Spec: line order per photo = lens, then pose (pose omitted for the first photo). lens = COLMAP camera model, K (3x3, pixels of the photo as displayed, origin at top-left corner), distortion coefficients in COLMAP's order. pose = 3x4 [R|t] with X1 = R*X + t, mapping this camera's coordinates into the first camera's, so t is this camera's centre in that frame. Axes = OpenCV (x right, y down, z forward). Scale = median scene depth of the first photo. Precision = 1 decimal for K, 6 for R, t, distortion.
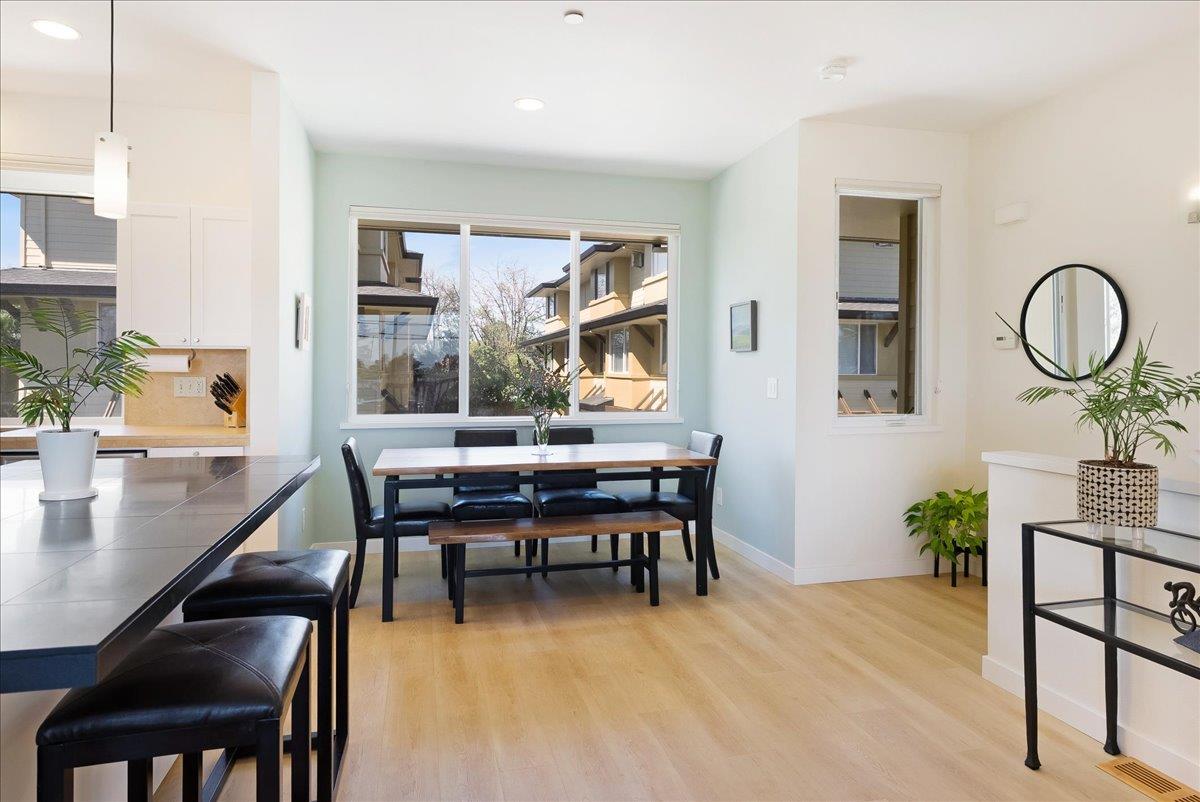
lens RADIAL K [[703.4, 0, 600.9], [0, 703.4, 377.1], [0, 0, 1]] dist [0.003812, 0.000131]
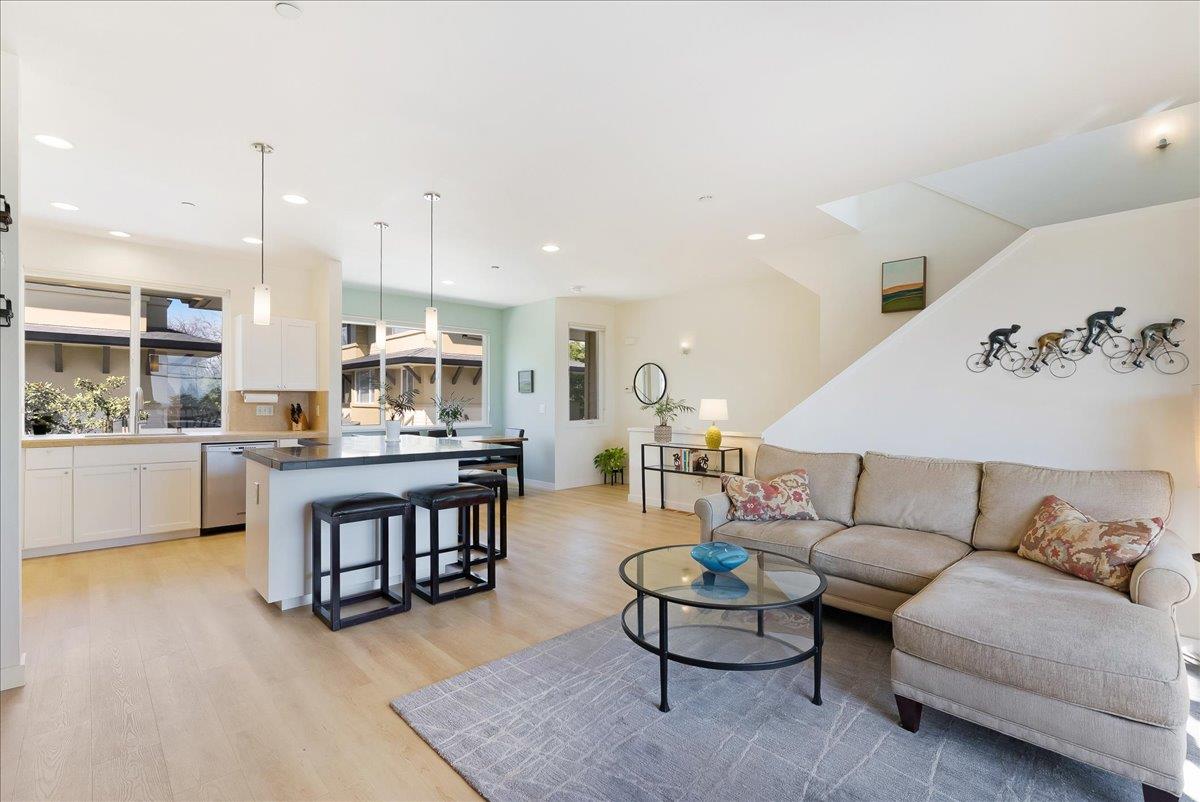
lens RADIAL K [[538.3, 0, 600.0], [0, 538.3, 401.0], [0, 0, 1]] dist [-0.001862, -0.000546]
pose [[0.871482, -0.001191, 0.490425, -0.459278], [0.006673, 0.999933, -0.009429, 0.007770], [-0.490381, 0.011490, 0.871432, -0.634937]]
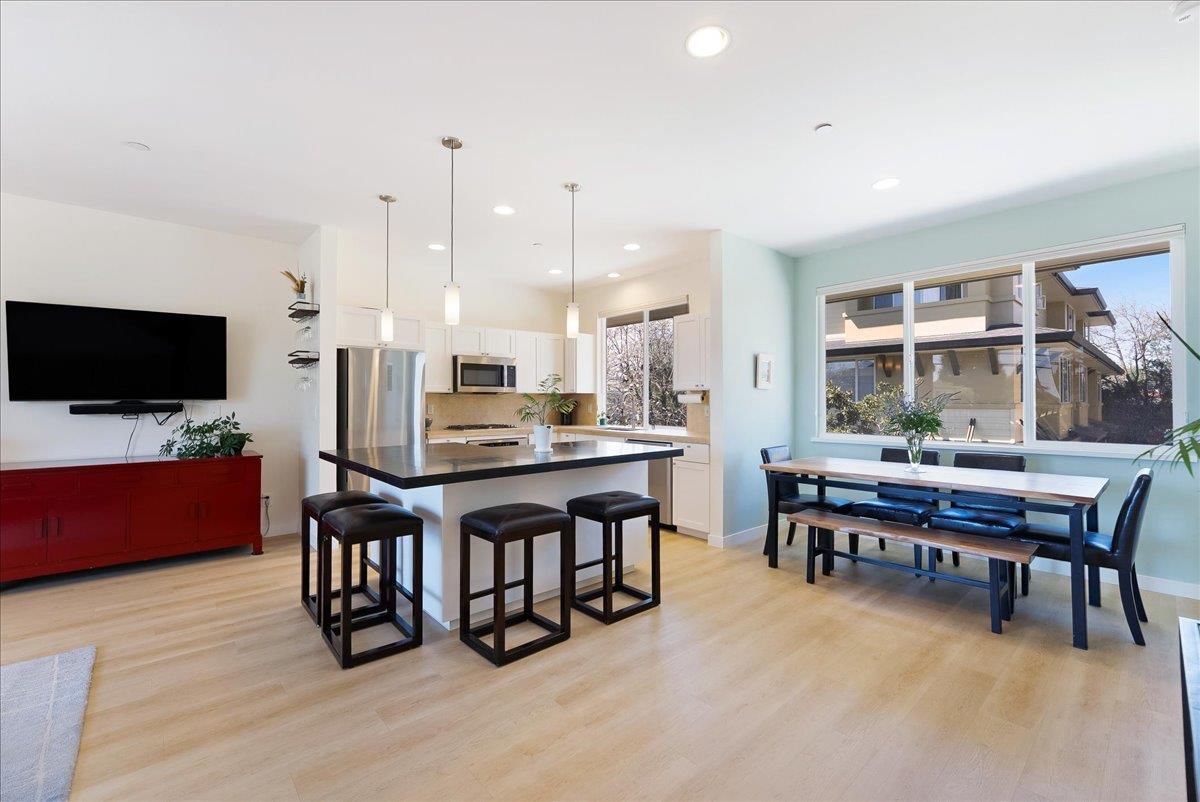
lens RADIAL K [[504.2, 0, 599.1], [0, 504.2, 396.2], [0, 0, 1]] dist [0.003764, 0.000259]
pose [[0.458554, -0.016895, -0.888506, 0.395056], [-0.004007, 0.999770, -0.021079, 0.003778], [0.888657, 0.013226, 0.458381, 0.137039]]
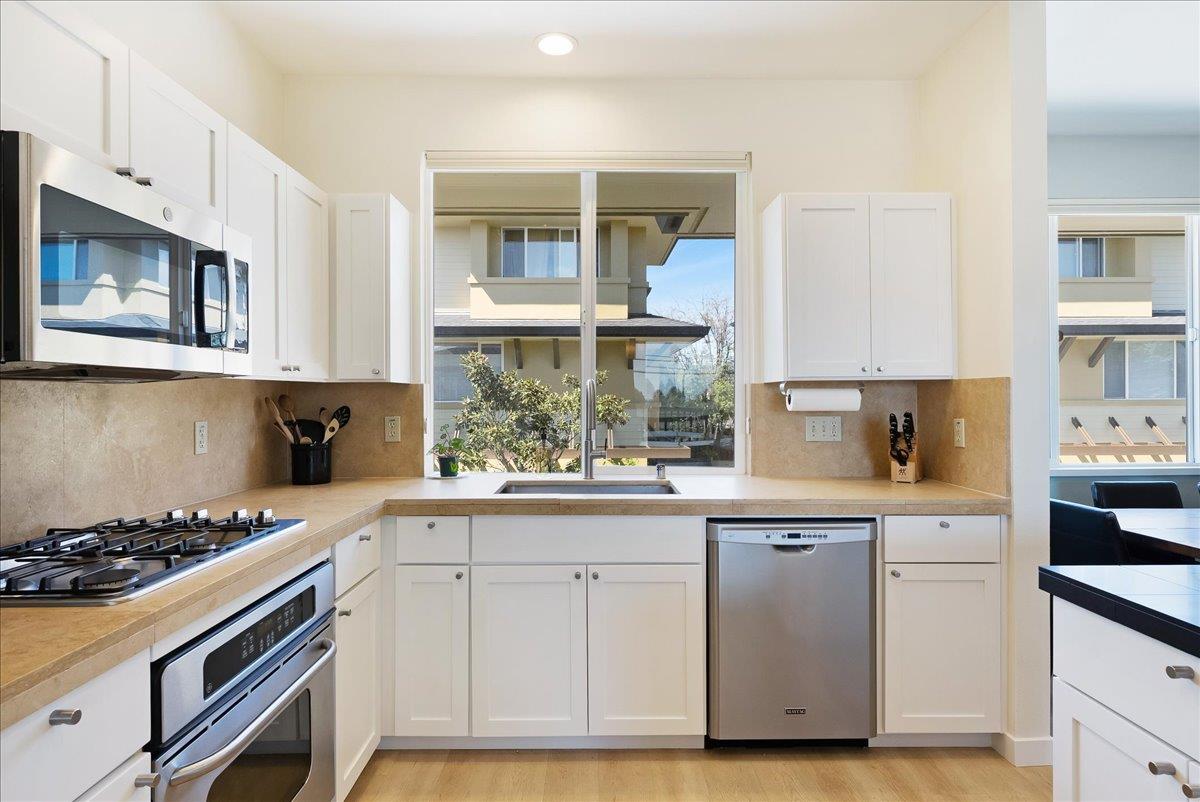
lens RADIAL K [[660.2, 0, 600.0], [0, 660.2, 401.0], [0, 0, 1]] dist [-0.001269, -0.000034]
pose [[0.971487, -0.009121, -0.236917, -0.588977], [0.007989, 0.999952, -0.005735, -0.013189], [0.236958, 0.003679, 0.971513, 0.201455]]
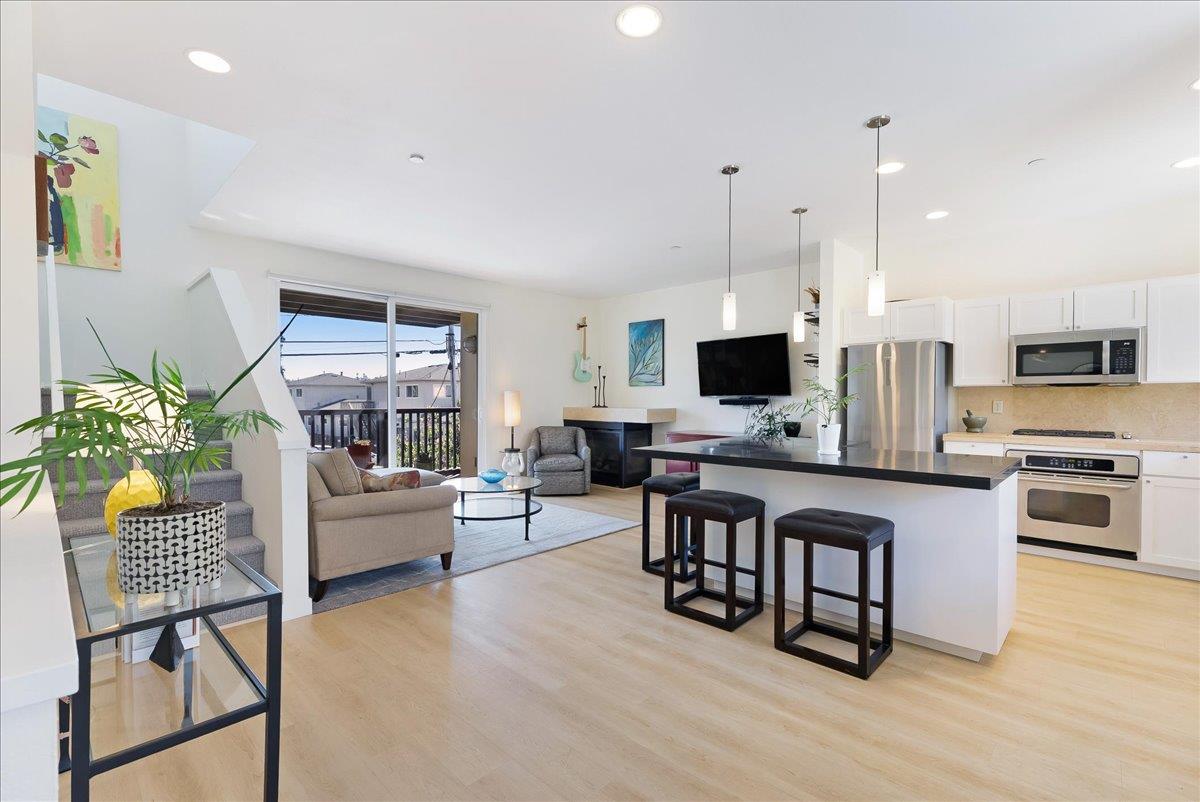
lens RADIAL K [[533.6, 0, 605.1], [0, 533.6, 410.6], [0, 0, 1]] dist [-0.001312, -0.000264]
pose [[-0.847998, 0.005966, -0.529966, 0.306747], [-0.010269, 0.999564, 0.027684, -0.002285], [0.529900, 0.028918, -0.847567, 0.840293]]
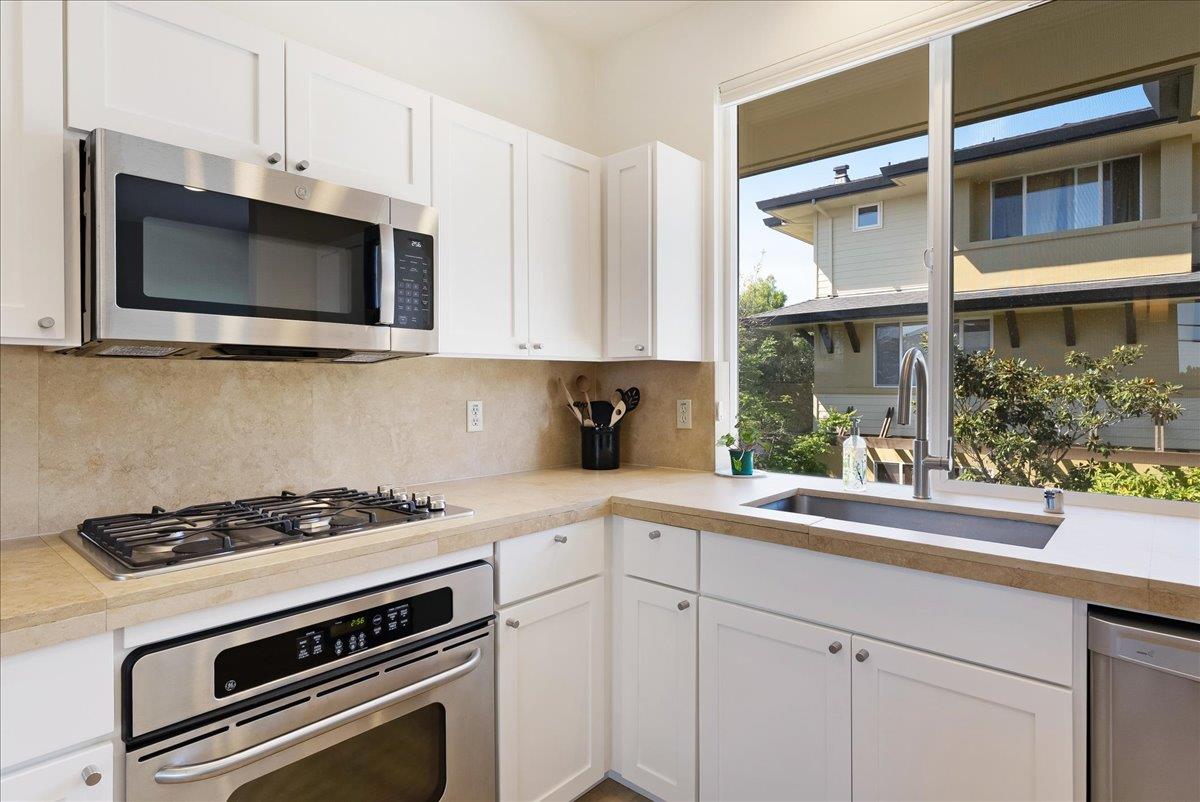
lens RADIAL K [[639.9, 0, 599.9], [0, 639.9, 387.4], [0, 0, 1]] dist [-0.000580, -0.001053]
pose [[0.561448, -0.004805, -0.827498, -0.525159], [-0.001435, 0.999976, -0.006780, -0.009932], [0.827511, 0.004994, 0.561427, 0.421125]]
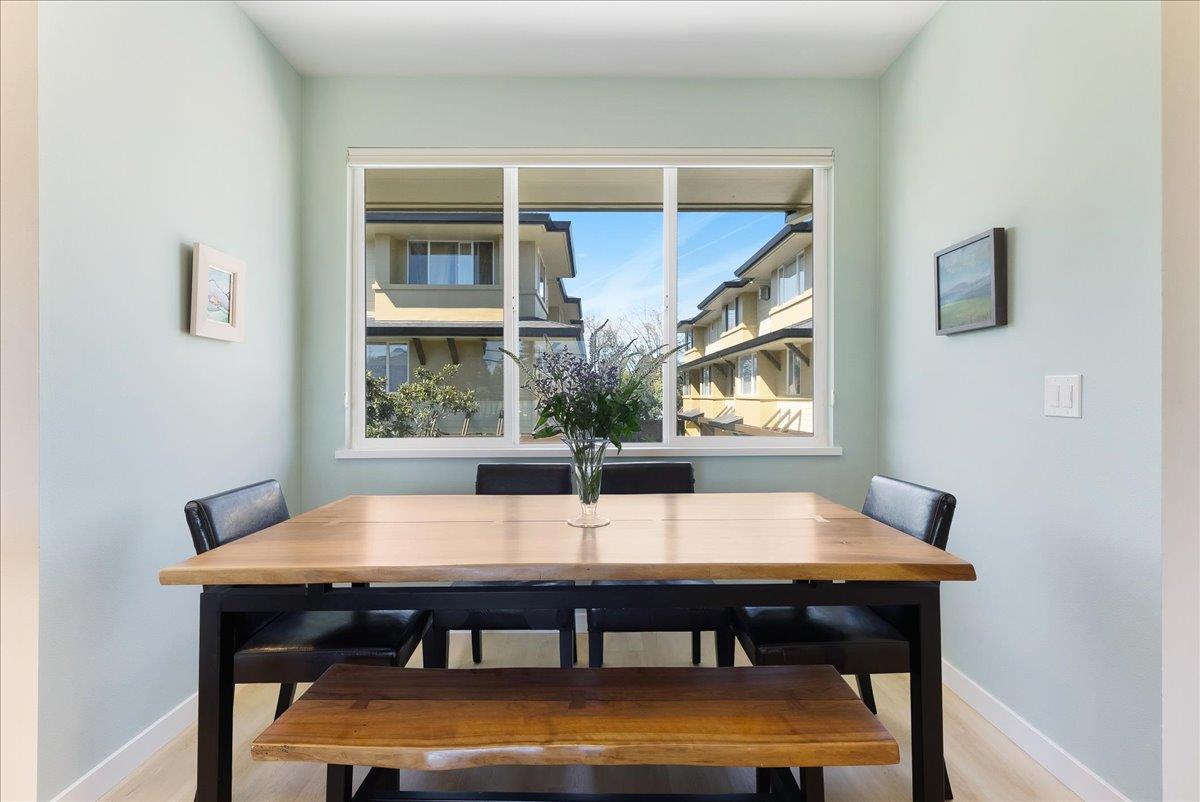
lens RADIAL K [[547.0, 0, 602.0], [0, 547.0, 392.5], [0, 0, 1]] dist [-0.001249, -0.000106]
pose [[0.971901, -0.007936, -0.235256, 0.027853], [0.004322, 0.999865, -0.015874, 0.017609], [0.235351, 0.014411, 0.971804, 0.569049]]
